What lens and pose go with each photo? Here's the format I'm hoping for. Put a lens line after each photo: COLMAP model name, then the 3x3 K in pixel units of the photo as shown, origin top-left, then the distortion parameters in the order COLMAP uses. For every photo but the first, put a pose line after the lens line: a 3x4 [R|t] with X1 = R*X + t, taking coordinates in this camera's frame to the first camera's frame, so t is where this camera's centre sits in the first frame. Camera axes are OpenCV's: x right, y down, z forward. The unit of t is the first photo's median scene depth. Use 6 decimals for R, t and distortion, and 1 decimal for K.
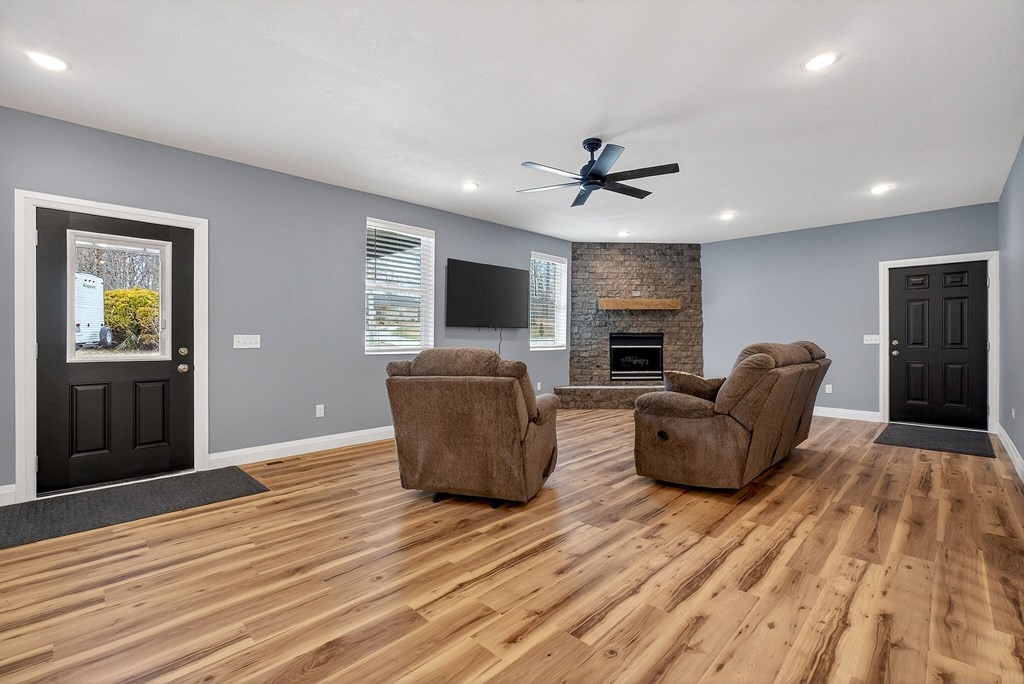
lens RADIAL K [[444.8, 0, 511.1], [0, 444.8, 340.6], [0, 0, 1]] dist [-0.011182, 0.000145]
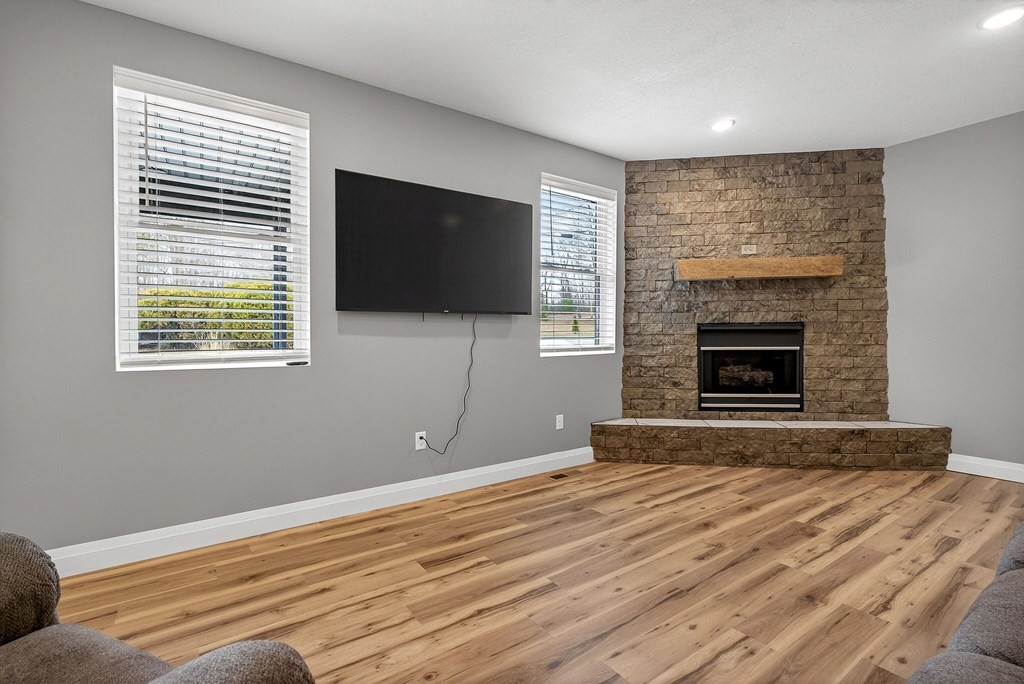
lens RADIAL K [[444.8, 0, 518.3], [0, 444.8, 344.9], [0, 0, 1]] dist [-0.011182, 0.000145]
pose [[0.983028, -0.003495, -0.183420, 0.105400], [0.006274, 0.999874, 0.014573, -0.000003], [0.183346, -0.015477, 0.982927, 0.422294]]
